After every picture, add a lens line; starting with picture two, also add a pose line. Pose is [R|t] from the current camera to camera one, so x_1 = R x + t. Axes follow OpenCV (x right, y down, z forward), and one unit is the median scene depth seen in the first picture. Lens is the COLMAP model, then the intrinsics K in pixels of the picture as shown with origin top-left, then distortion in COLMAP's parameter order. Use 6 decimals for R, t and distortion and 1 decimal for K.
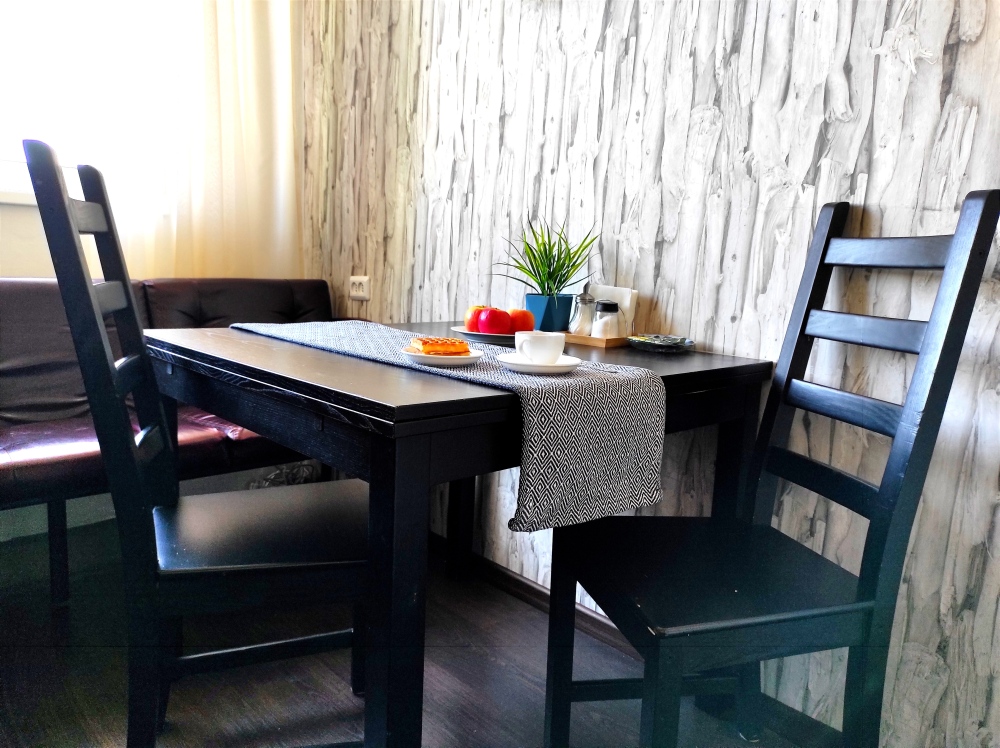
lens RADIAL K [[725.8, 0, 495.5], [0, 725.8, 371.9], [0, 0, 1]] dist [0.033648, -0.041270]
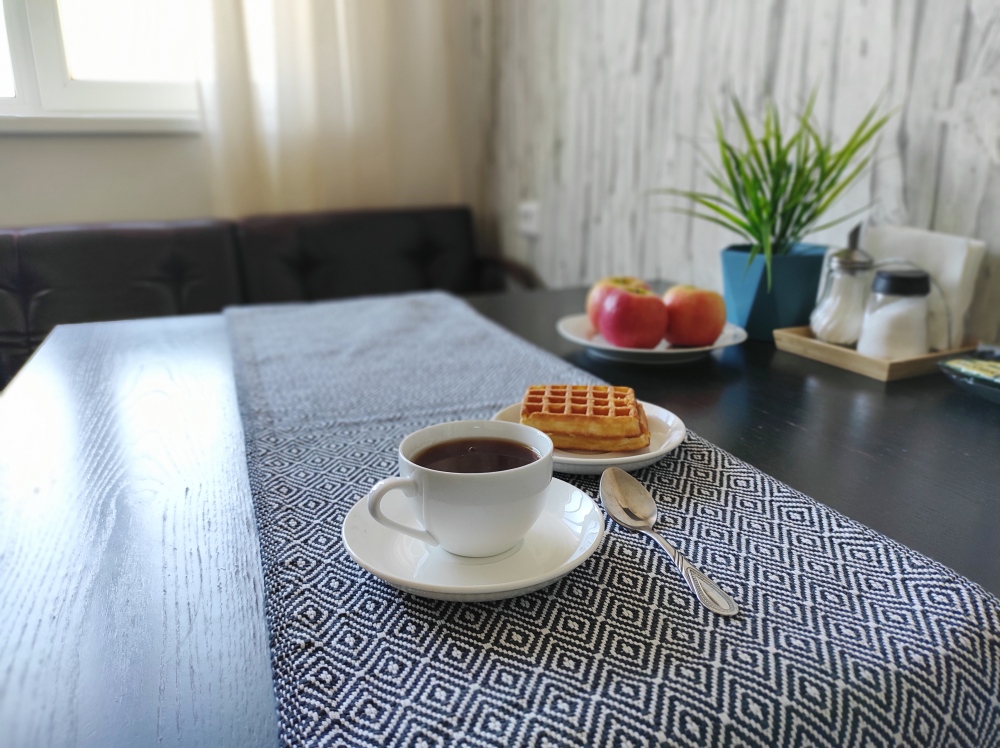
lens RADIAL K [[725.8, 0, 495.5], [0, 725.8, 371.9], [0, 0, 1]] dist [0.033648, -0.041270]
pose [[0.918438, 0.049566, -0.392447, 0.119175], [0.003567, 0.991040, 0.133516, -0.109851], [0.395548, -0.124026, 0.910032, 0.562010]]
